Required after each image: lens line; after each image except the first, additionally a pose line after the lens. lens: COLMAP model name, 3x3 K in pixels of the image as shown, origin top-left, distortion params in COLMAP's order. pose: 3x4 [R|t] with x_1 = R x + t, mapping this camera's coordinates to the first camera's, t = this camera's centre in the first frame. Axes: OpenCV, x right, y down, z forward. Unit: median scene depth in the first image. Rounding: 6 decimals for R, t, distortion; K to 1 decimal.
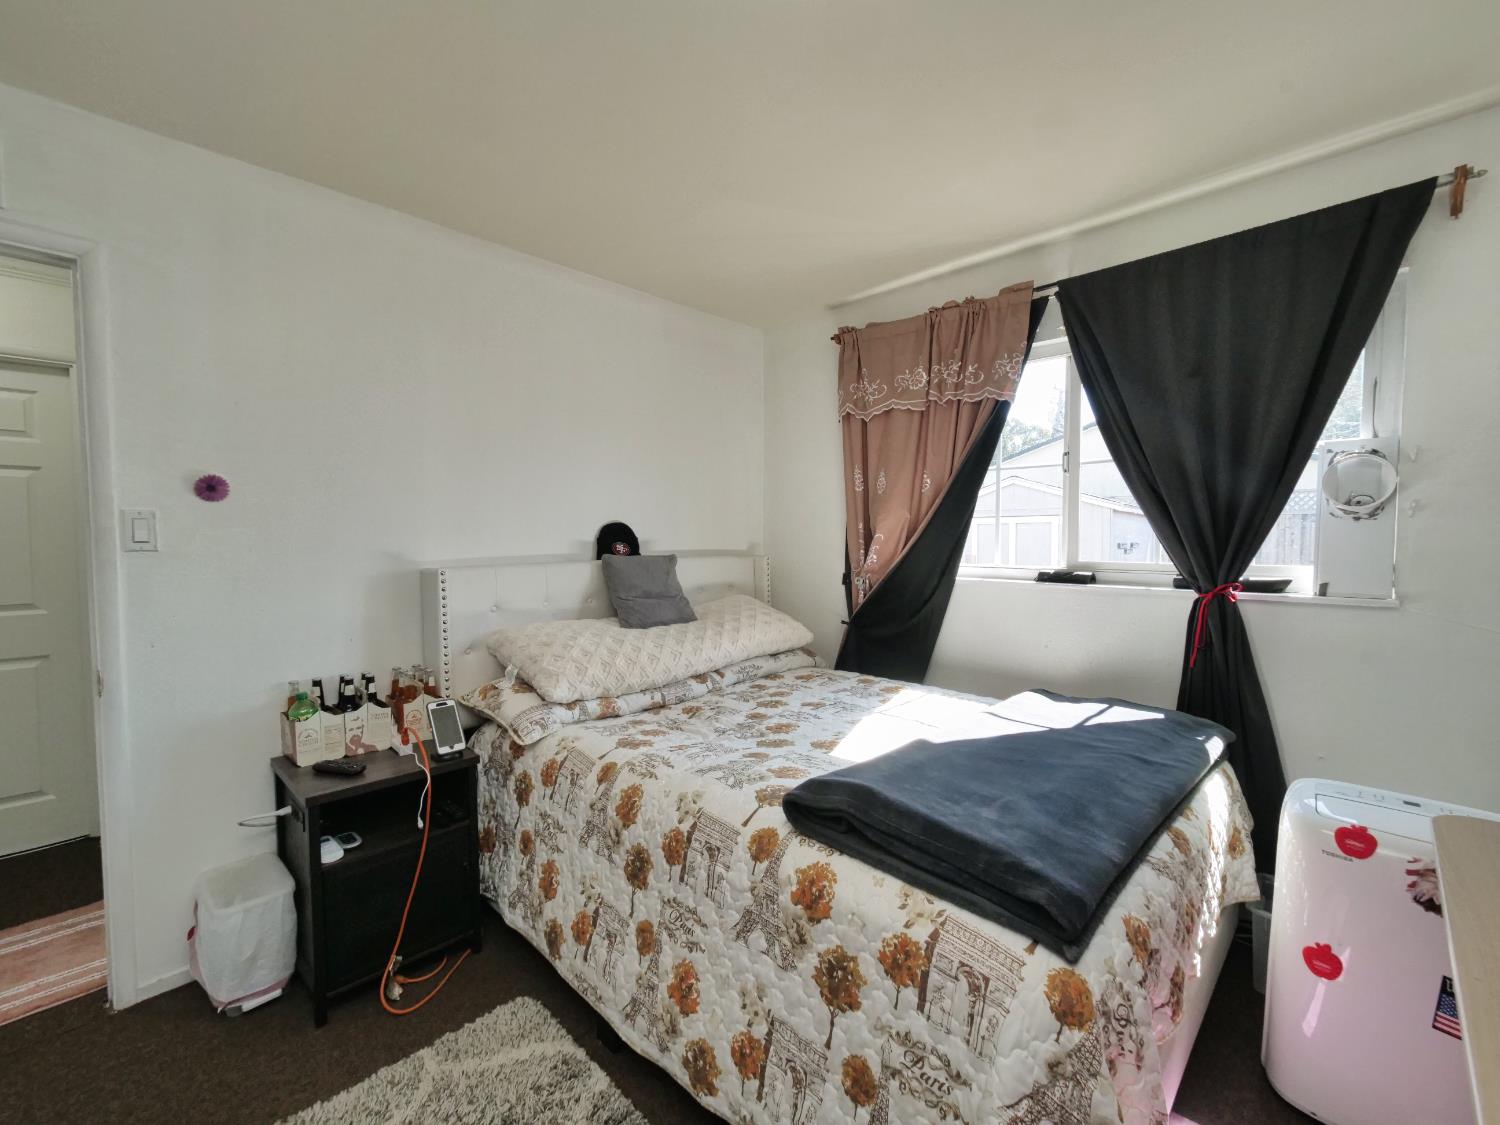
lens RADIAL K [[641.7, 0, 730.4], [0, 641.7, 559.5], [0, 0, 1]] dist [-0.003048, 0.001342]
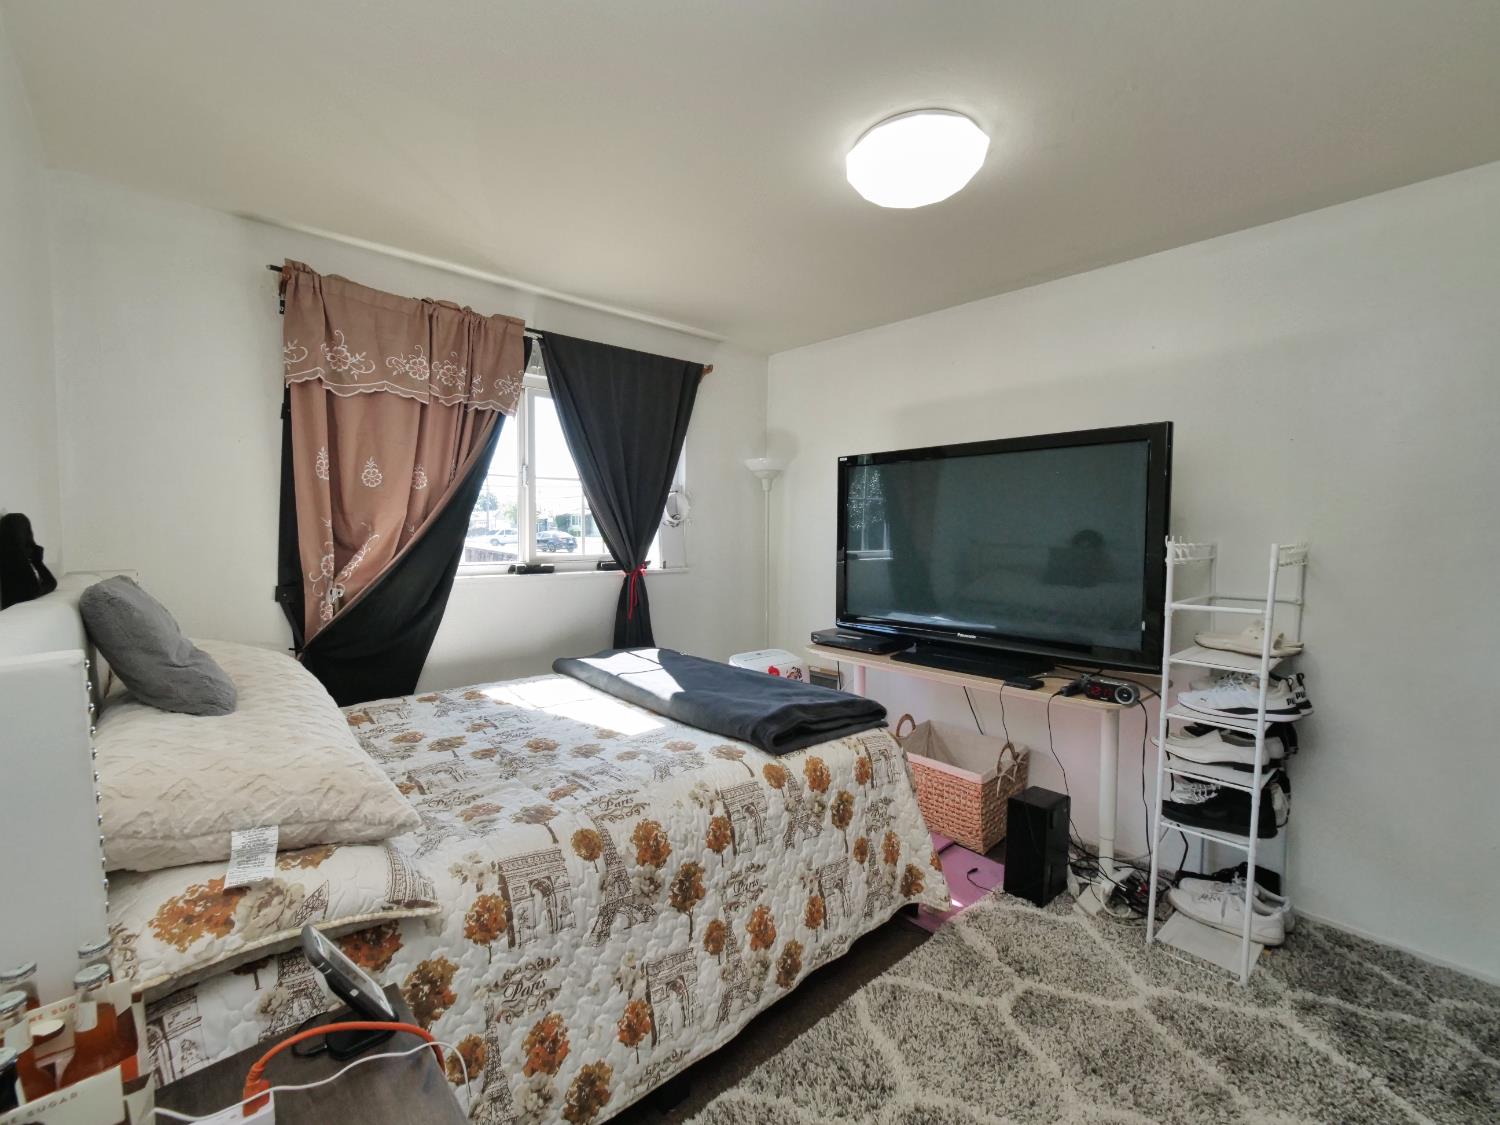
lens RADIAL K [[641.7, 0, 730.4], [0, 641.7, 559.5], [0, 0, 1]] dist [-0.003048, 0.001342]
pose [[0.051246, -0.047397, 0.997561, -0.760779], [0.030592, 0.998479, 0.045869, -0.040134], [-0.998217, 0.028167, 0.052618, 0.611567]]
